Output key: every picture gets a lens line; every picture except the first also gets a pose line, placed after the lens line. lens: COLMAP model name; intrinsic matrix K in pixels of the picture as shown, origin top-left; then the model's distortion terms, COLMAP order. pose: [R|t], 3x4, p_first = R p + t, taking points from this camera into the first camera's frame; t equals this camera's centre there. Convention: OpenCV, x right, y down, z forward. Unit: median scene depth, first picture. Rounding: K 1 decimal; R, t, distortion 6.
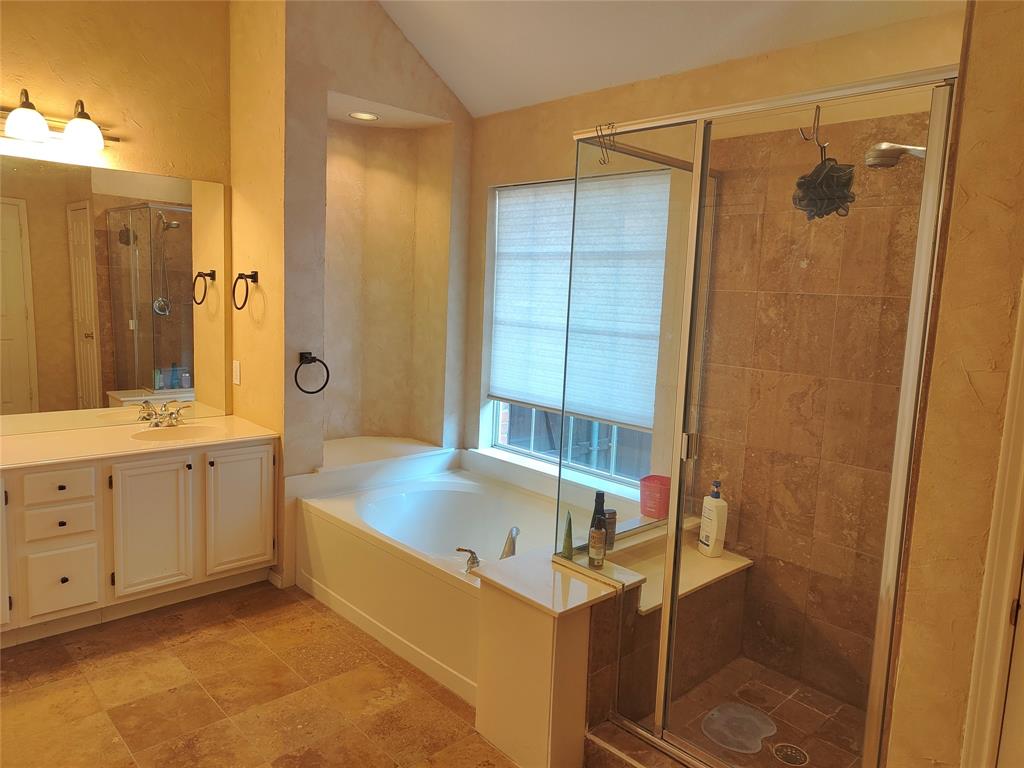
lens RADIAL K [[692.1, 0, 516.1], [0, 692.1, 380.0], [0, 0, 1]] dist [0.024877, -0.016360]
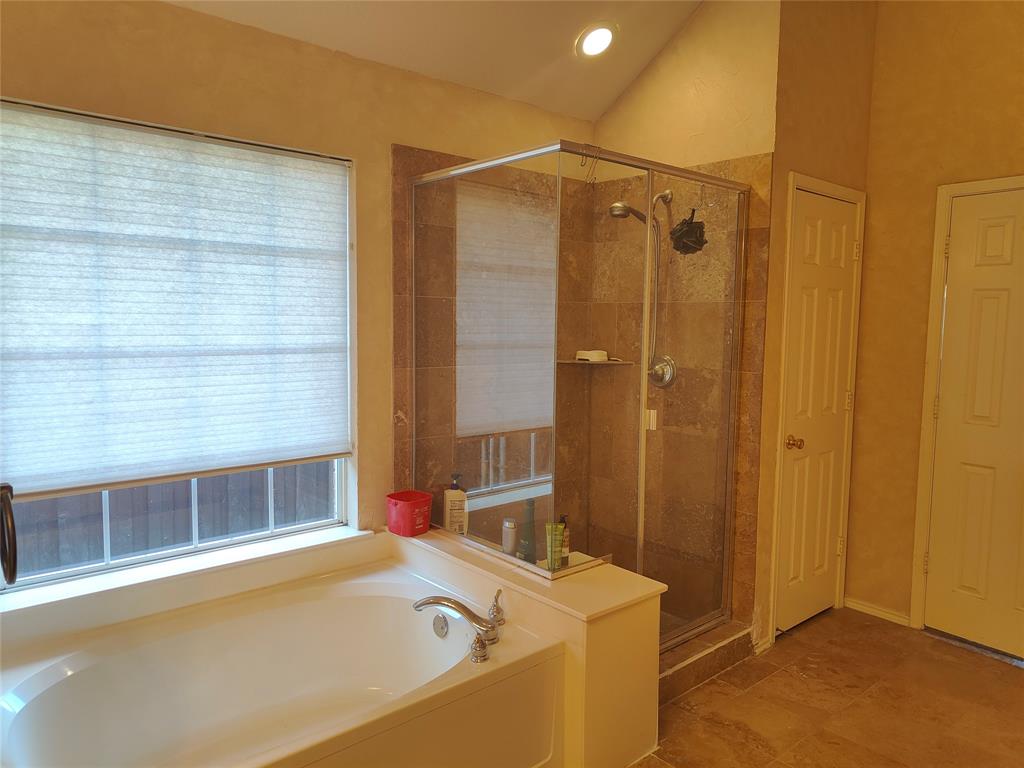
lens RADIAL K [[692.1, 0, 512.4], [0, 692.1, 377.2], [0, 0, 1]] dist [0.024877, -0.016360]
pose [[0.064999, -0.128981, 0.989515, -0.705265], [0.120021, 0.985423, 0.120564, -0.113735], [-0.990641, 0.110926, 0.079532, 0.767740]]
